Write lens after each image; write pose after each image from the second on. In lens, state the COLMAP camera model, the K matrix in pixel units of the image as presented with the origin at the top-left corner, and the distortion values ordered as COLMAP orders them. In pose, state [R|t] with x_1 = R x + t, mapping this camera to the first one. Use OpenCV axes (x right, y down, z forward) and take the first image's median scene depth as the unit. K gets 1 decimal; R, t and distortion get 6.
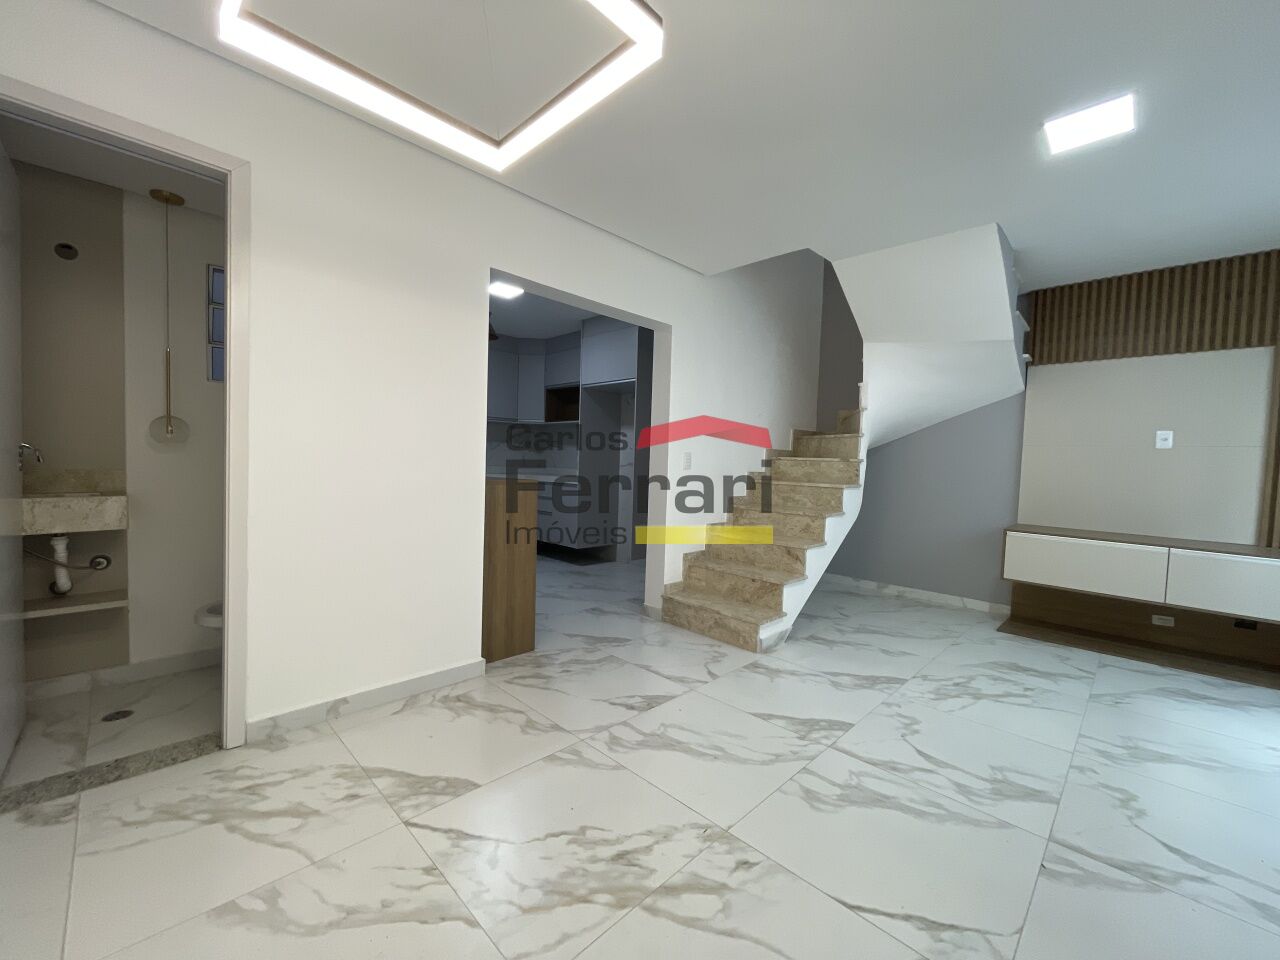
lens RADIAL K [[518.8, 0, 640.0], [0, 518.8, 480.0], [0, 0, 1]] dist [-0.000724, 0.000053]
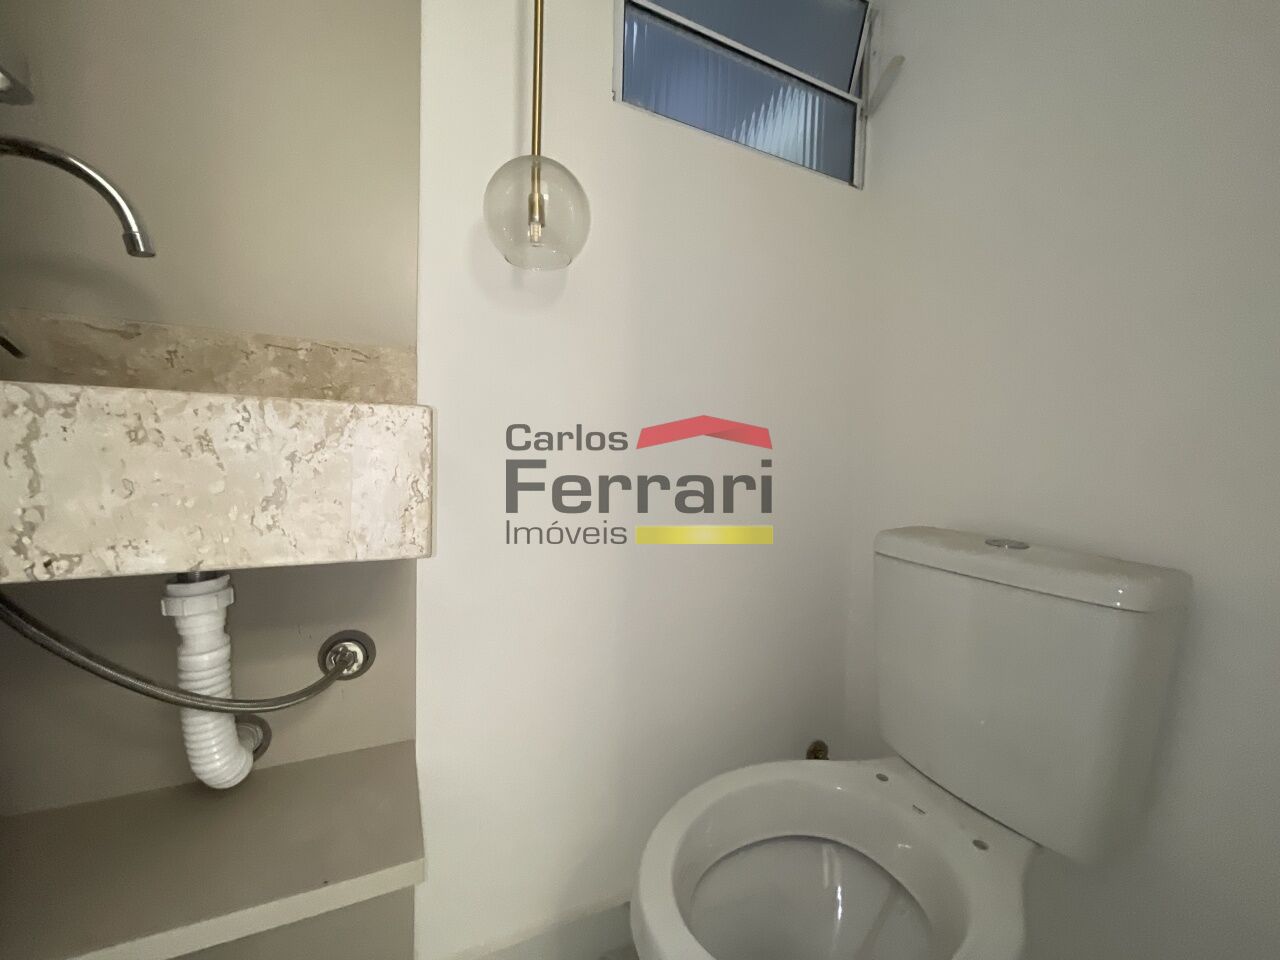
lens RADIAL K [[518.8, 0, 640.0], [0, 518.8, 480.0], [0, 0, 1]] dist [-0.000724, 0.000053]
pose [[0.940826, 0.006150, -0.338835, -0.901864], [-0.009616, 0.999917, -0.008552, 0.068108], [0.338754, 0.011304, 0.940807, 0.893935]]
